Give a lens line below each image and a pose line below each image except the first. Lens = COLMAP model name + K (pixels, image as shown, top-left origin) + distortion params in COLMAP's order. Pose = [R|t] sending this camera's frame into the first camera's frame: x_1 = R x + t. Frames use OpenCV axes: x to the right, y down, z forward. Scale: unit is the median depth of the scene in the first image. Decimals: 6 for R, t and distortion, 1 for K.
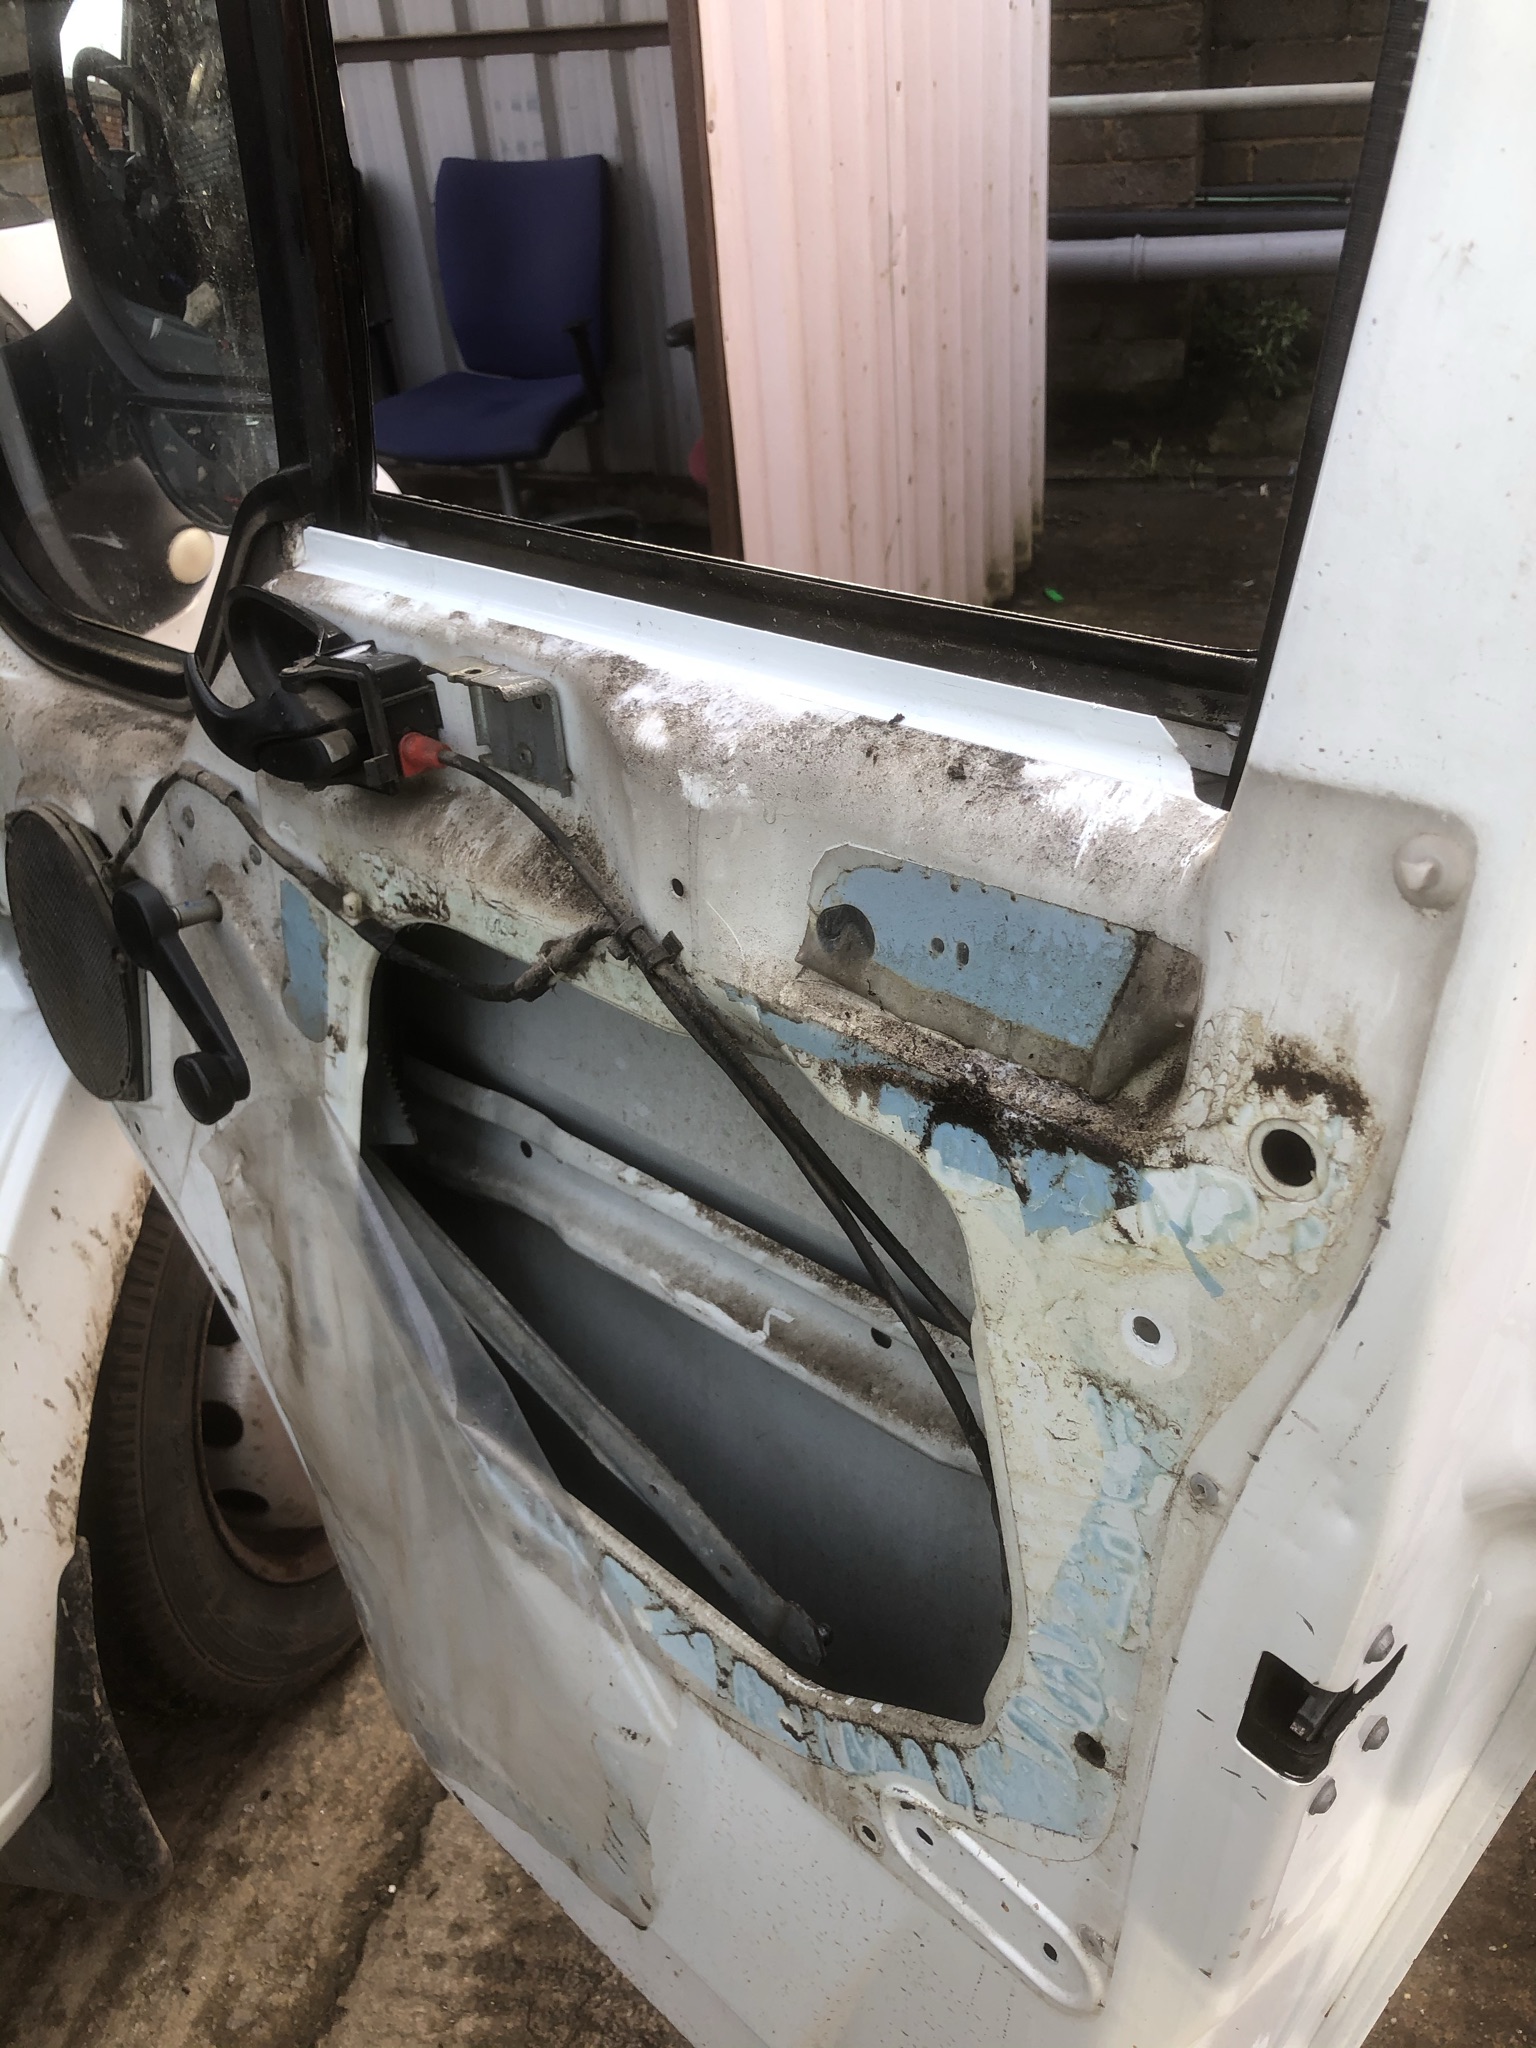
lens RADIAL K [[1679.0, 0, 768.0], [0, 1679.0, 1024.0], [0, 0, 1]] dist [0.143405, -0.418873]
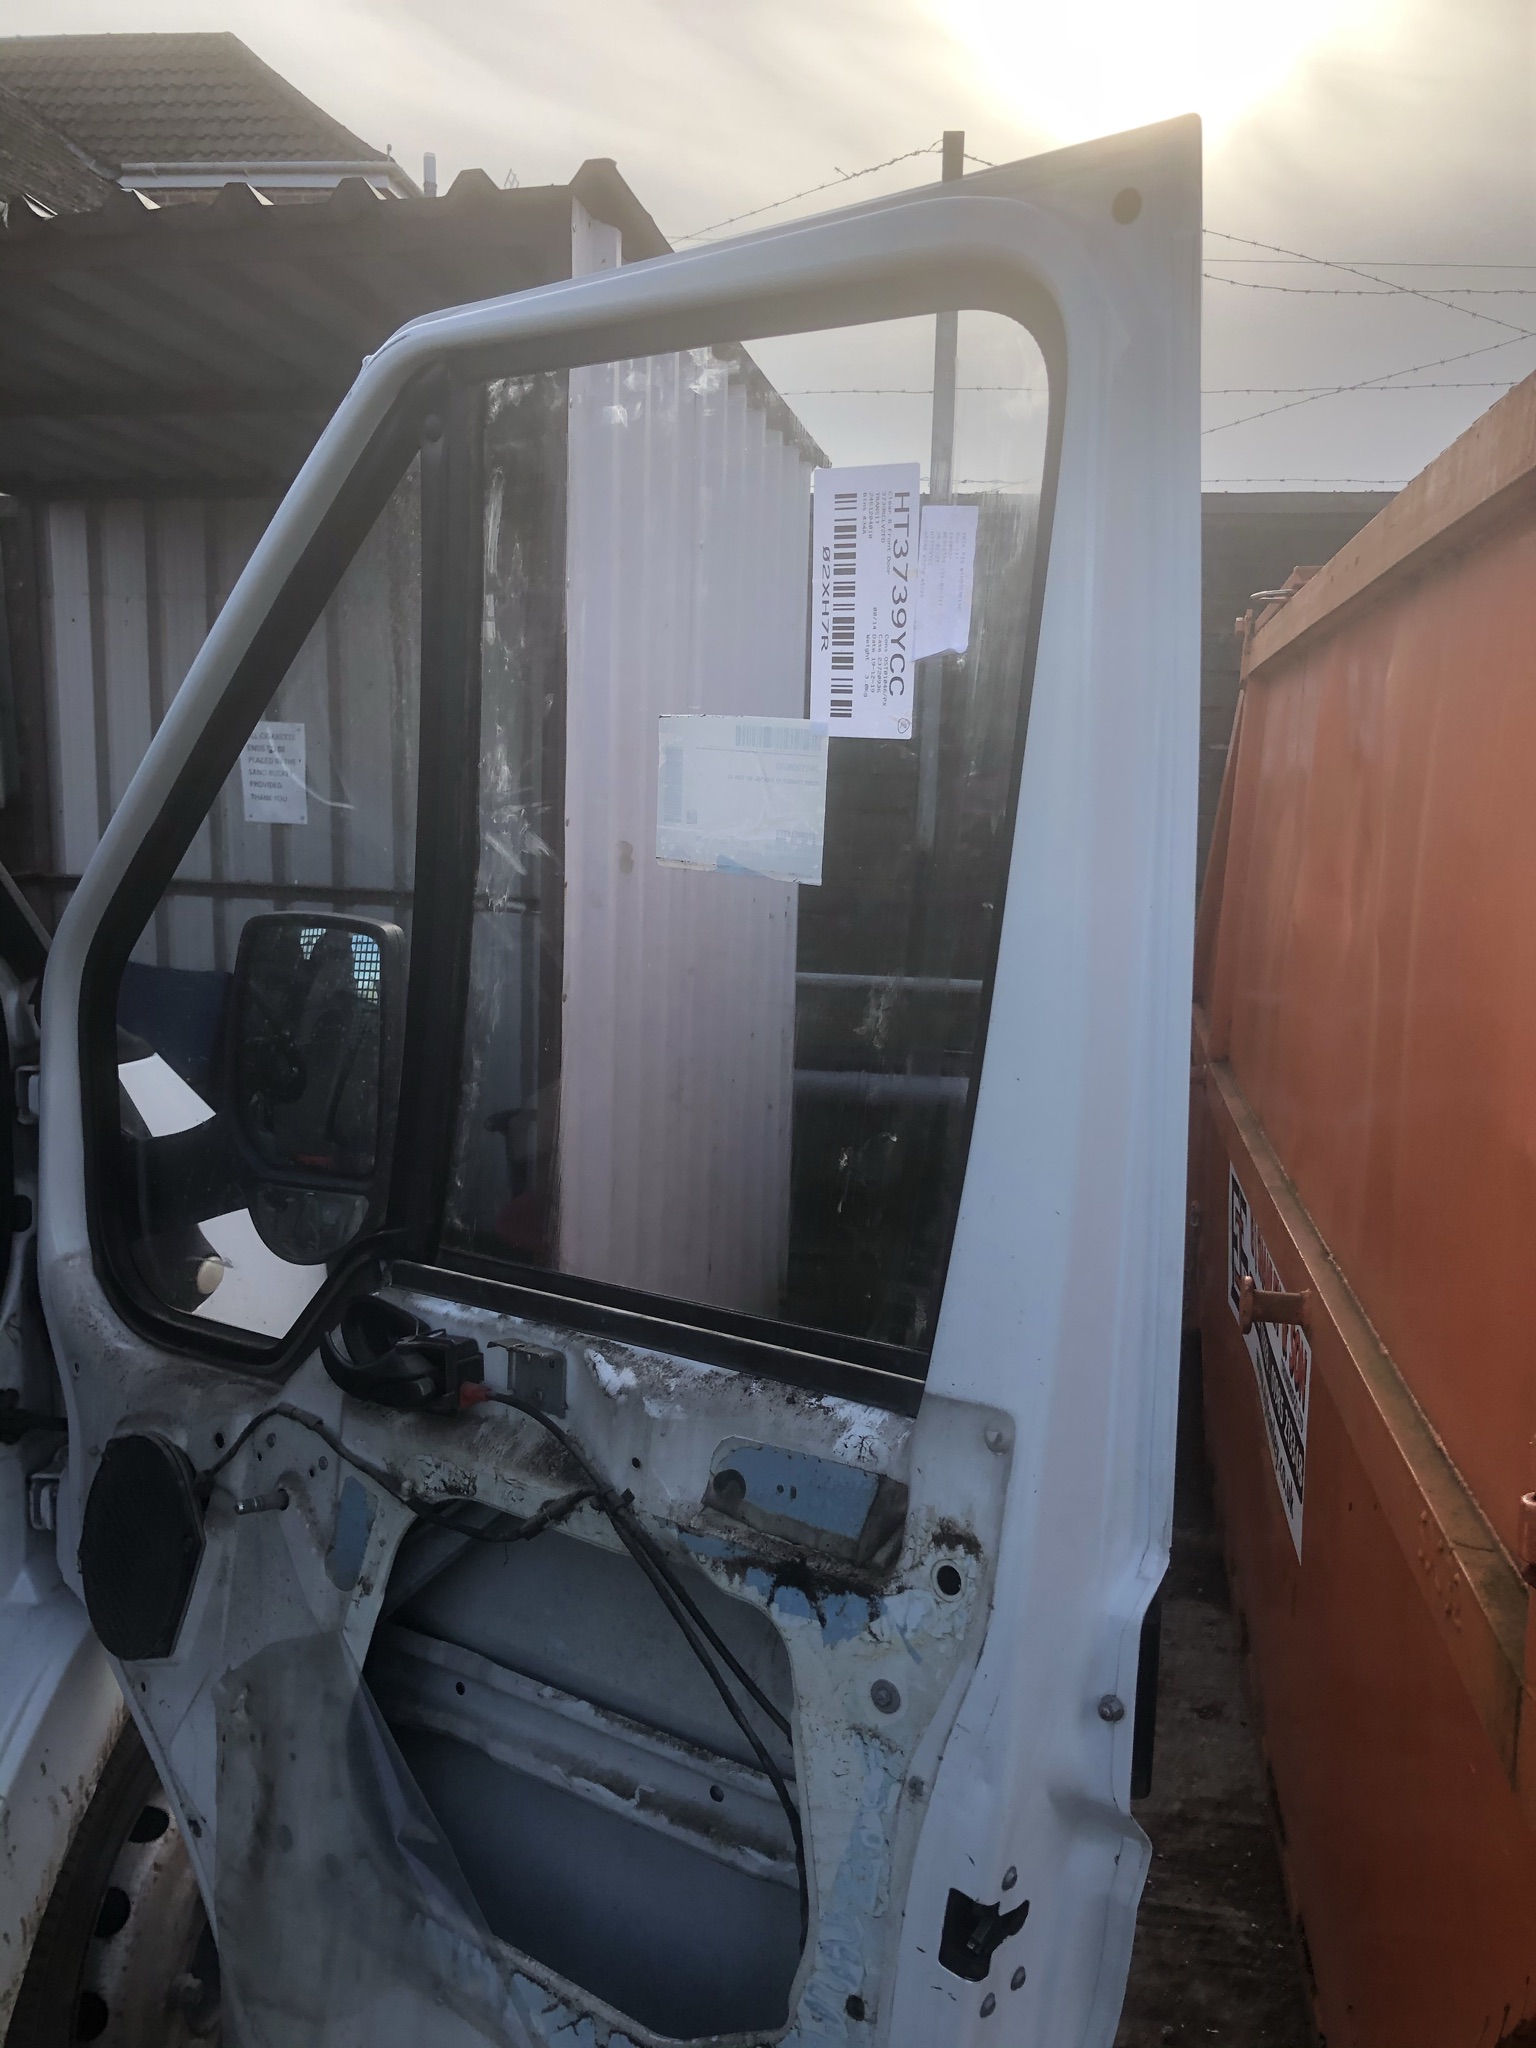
lens RADIAL K [[1674.6, 0, 768.0], [0, 1674.6, 1024.0], [0, 0, 1]] dist [-0.010015, -0.019937]
pose [[0.987093, 0.080330, 0.138541, -0.204535], [-0.013555, 0.903900, -0.427530, 0.267939], [-0.159570, 0.420134, 0.893322, -0.874651]]
